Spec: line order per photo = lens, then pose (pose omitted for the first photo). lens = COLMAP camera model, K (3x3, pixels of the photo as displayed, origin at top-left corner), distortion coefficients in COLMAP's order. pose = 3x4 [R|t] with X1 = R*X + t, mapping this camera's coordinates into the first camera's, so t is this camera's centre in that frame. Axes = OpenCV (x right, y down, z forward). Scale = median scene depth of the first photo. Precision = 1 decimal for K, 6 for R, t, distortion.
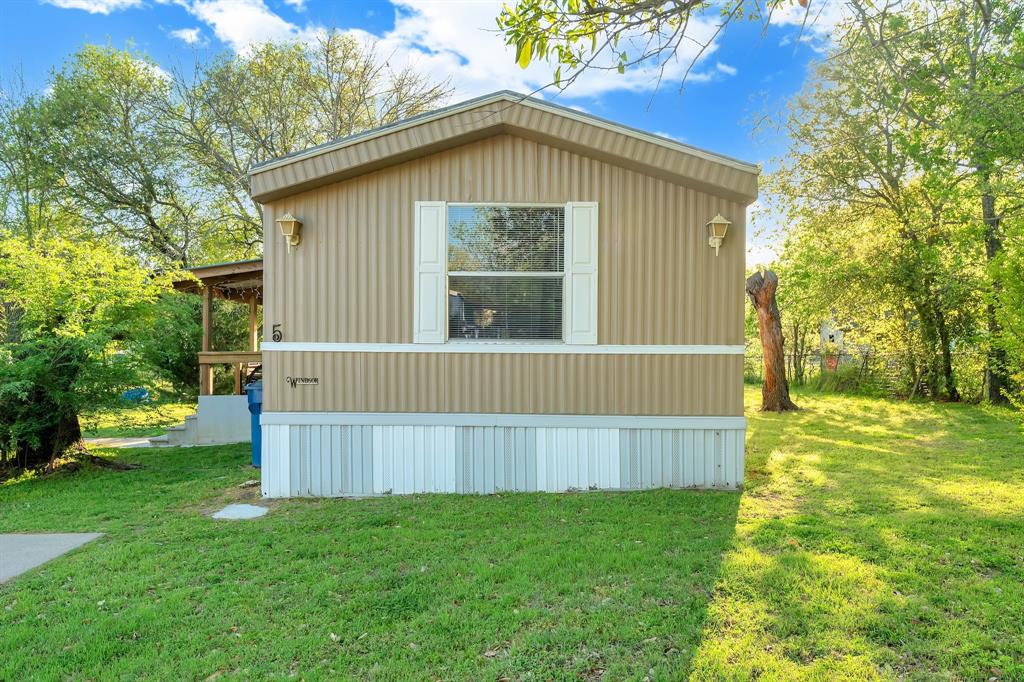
lens RADIAL K [[786.5, 0, 512.0], [0, 786.5, 341.0], [0, 0, 1]] dist [-0.001053, -0.000578]
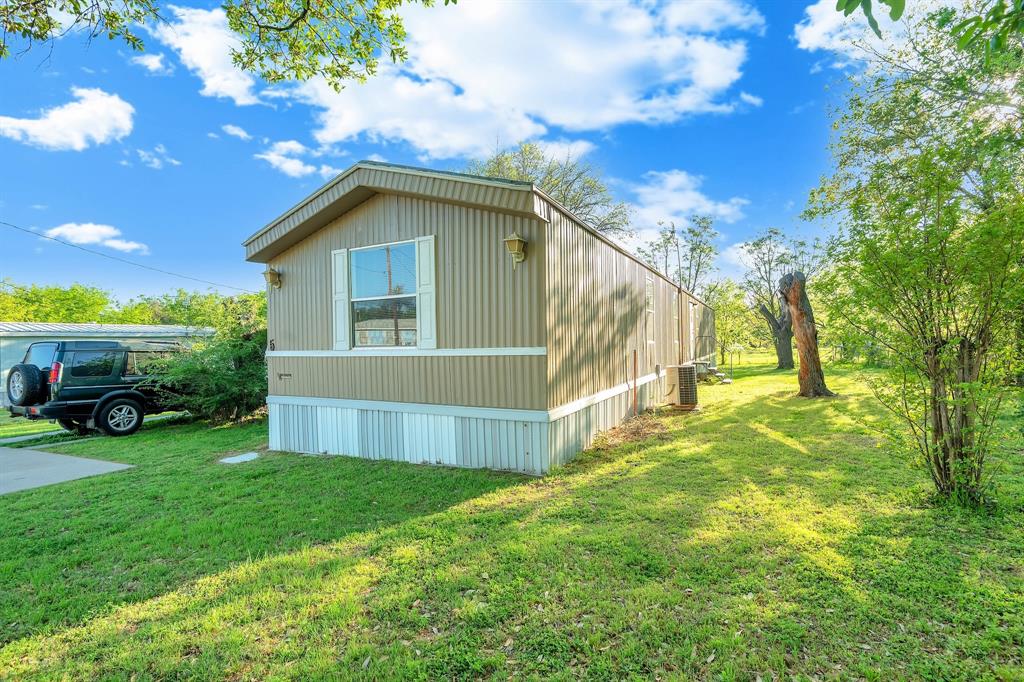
lens RADIAL K [[471.5, 0, 512.0], [0, 471.5, 341.0], [0, 0, 1]] dist [-0.000851, -0.000351]
pose [[0.890457, -0.026199, -0.454313, 0.553397], [0.028779, 0.999585, -0.001237, -0.003444], [0.454157, -0.011973, 0.890841, 0.382489]]
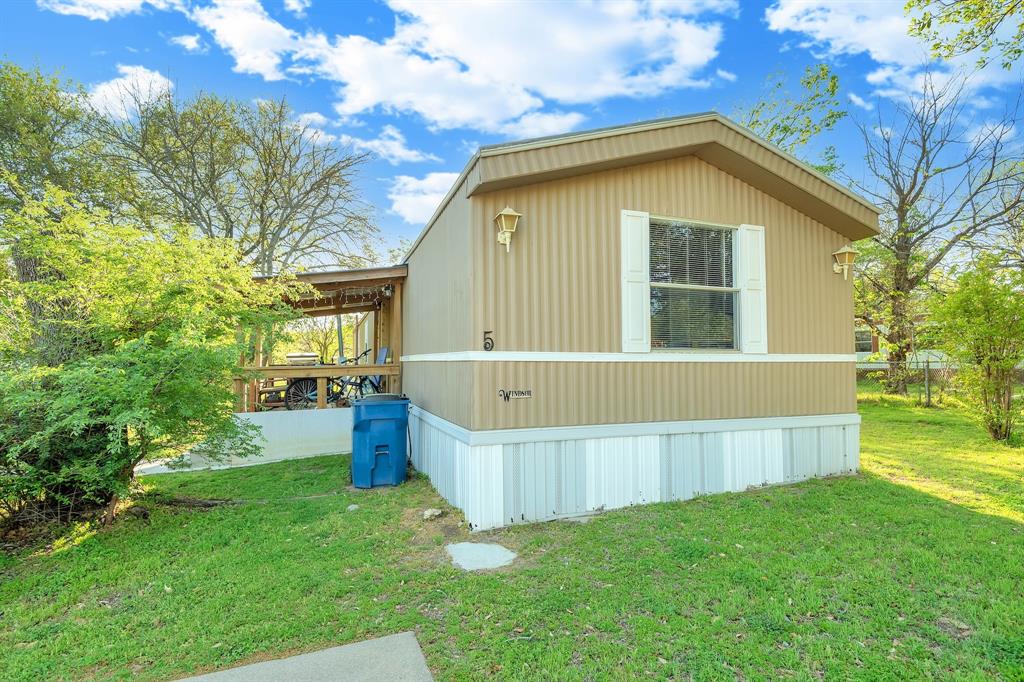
lens RADIAL K [[508.6, 0, 512.0], [0, 508.6, 341.0], [0, 0, 1]] dist [-0.000977, -0.000198]
pose [[0.932519, 0.009224, 0.361002, -0.483132], [0.005754, 0.999167, -0.040394, 0.013501], [-0.361074, 0.039745, 0.931690, 0.456133]]
